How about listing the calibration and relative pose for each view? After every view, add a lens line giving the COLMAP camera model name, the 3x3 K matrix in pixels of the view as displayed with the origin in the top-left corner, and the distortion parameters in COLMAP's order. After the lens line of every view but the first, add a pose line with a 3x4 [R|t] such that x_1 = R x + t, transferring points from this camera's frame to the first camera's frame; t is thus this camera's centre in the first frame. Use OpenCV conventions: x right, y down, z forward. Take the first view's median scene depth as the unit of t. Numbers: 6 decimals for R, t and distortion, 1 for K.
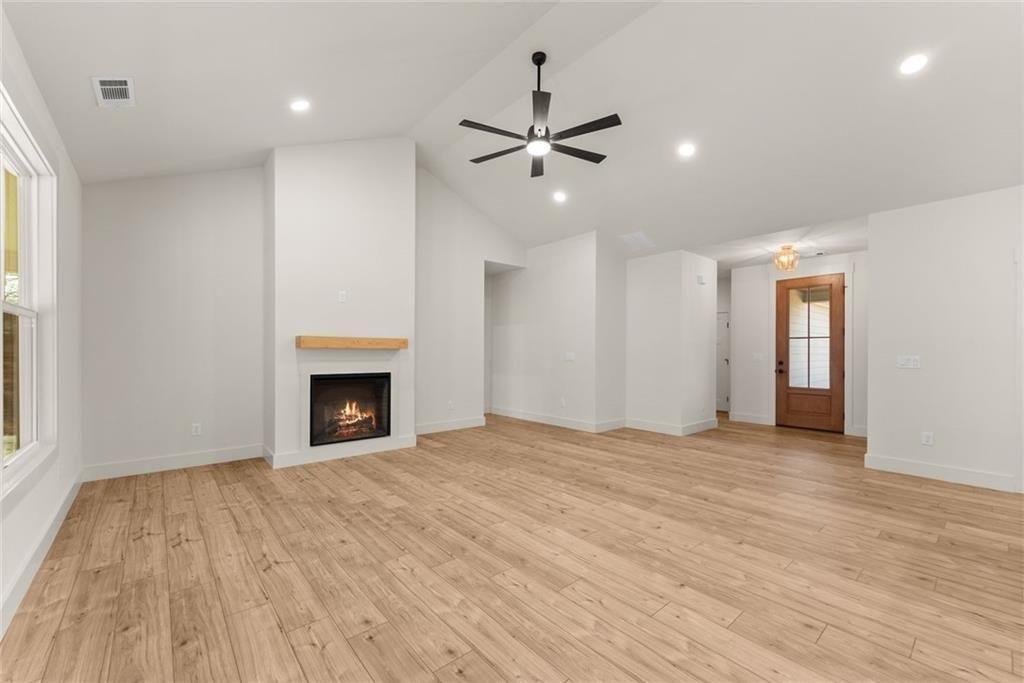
lens RADIAL K [[414.0, 0, 505.1], [0, 414.0, 351.6], [0, 0, 1]] dist [-0.002249, -0.000134]
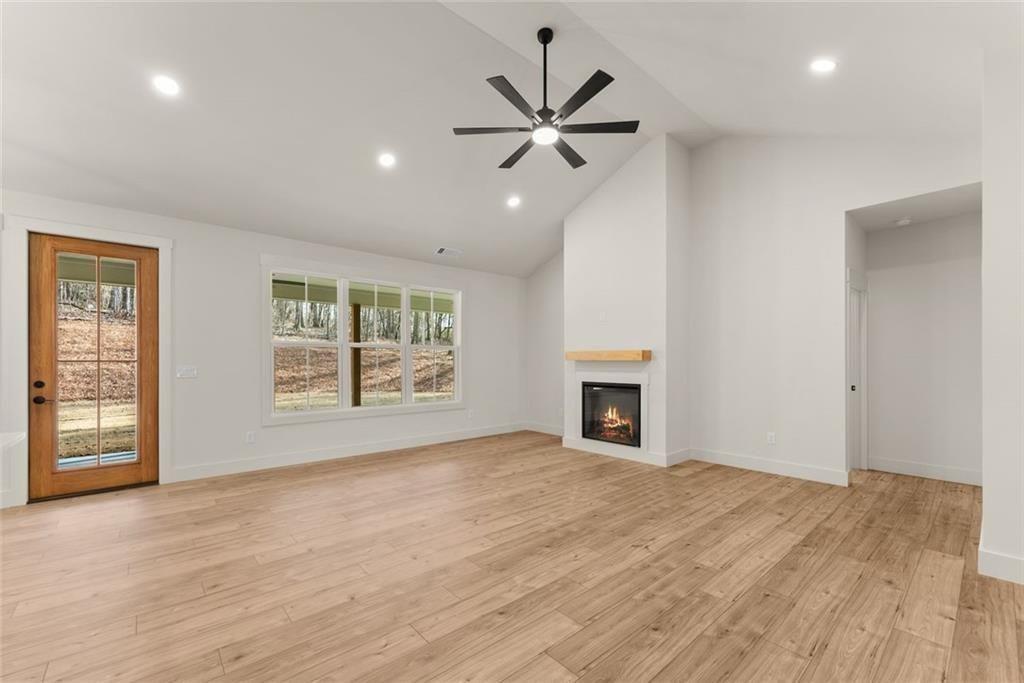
lens RADIAL K [[421.7, 0, 514.0], [0, 421.7, 358.9], [0, 0, 1]] dist [0.004593, 0.000094]
pose [[0.023781, -0.010083, -0.999666, 0.863384], [-0.000886, 0.999949, -0.010107, 0.001216], [0.999717, 0.001126, 0.023771, 0.794011]]
